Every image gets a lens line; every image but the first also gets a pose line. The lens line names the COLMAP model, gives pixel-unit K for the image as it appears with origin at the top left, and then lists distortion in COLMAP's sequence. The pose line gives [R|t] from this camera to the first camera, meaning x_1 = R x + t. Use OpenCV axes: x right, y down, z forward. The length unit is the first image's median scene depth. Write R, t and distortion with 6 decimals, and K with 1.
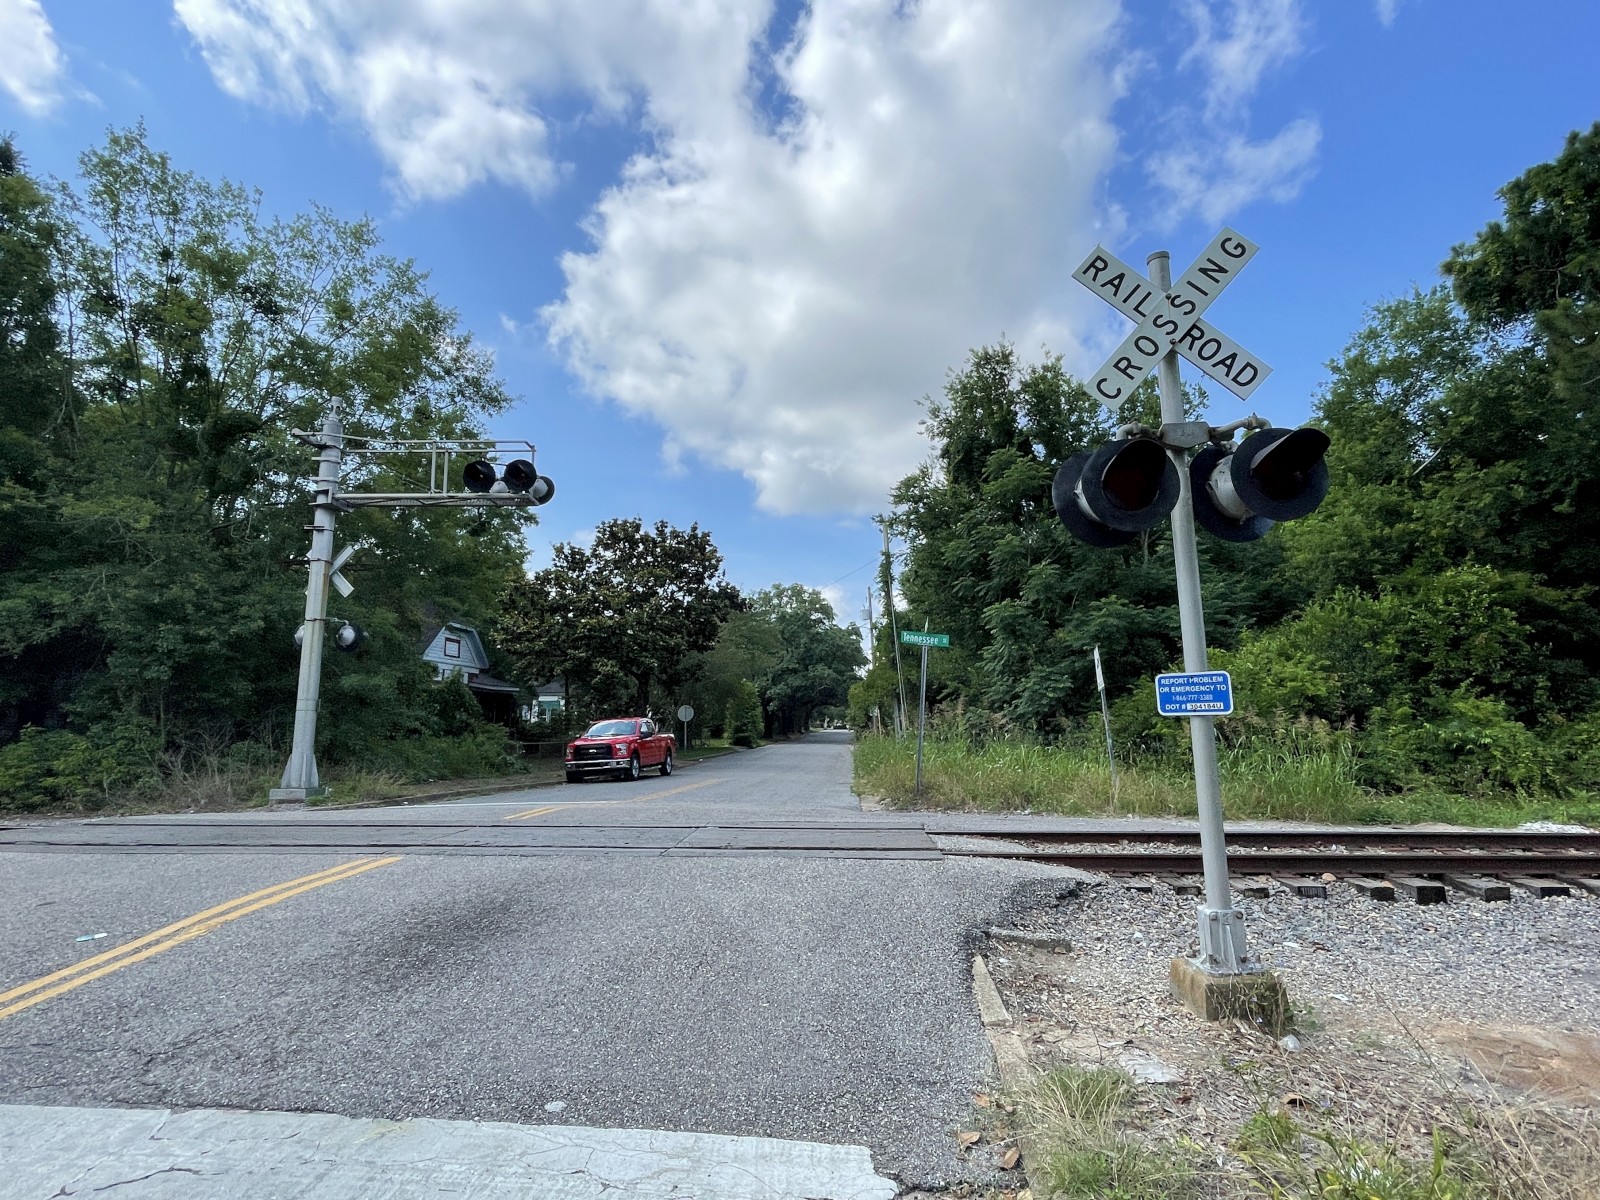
lens RADIAL K [[849.9, 0, 814.3], [0, 849.9, 595.4], [0, 0, 1]] dist [0.008504, -0.003071]
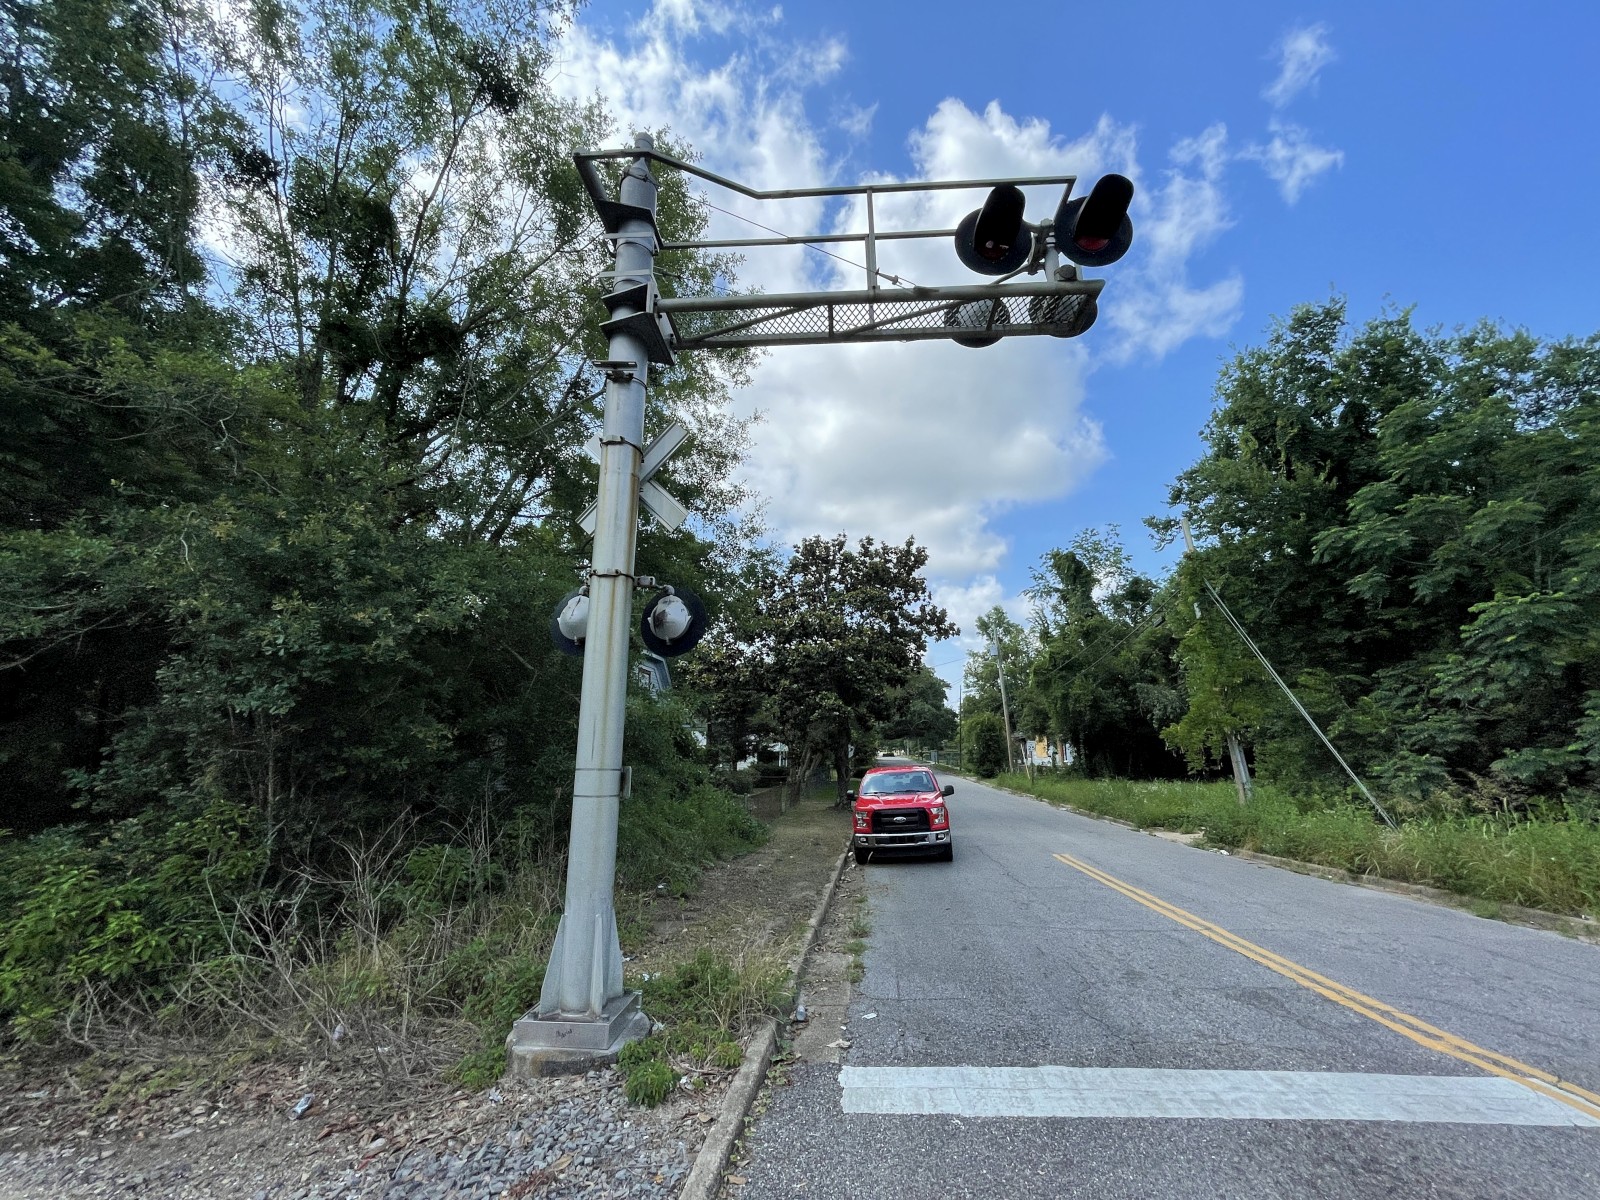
lens RADIAL K [[654.7, 0, 814.2], [0, 654.7, 579.0], [0, 0, 1]] dist [-0.013110, 0.000836]
pose [[0.999413, -0.014088, -0.031213, -0.290164], [0.010705, 0.994307, -0.106012, 0.040389], [0.032529, 0.105615, 0.993875, 0.412437]]
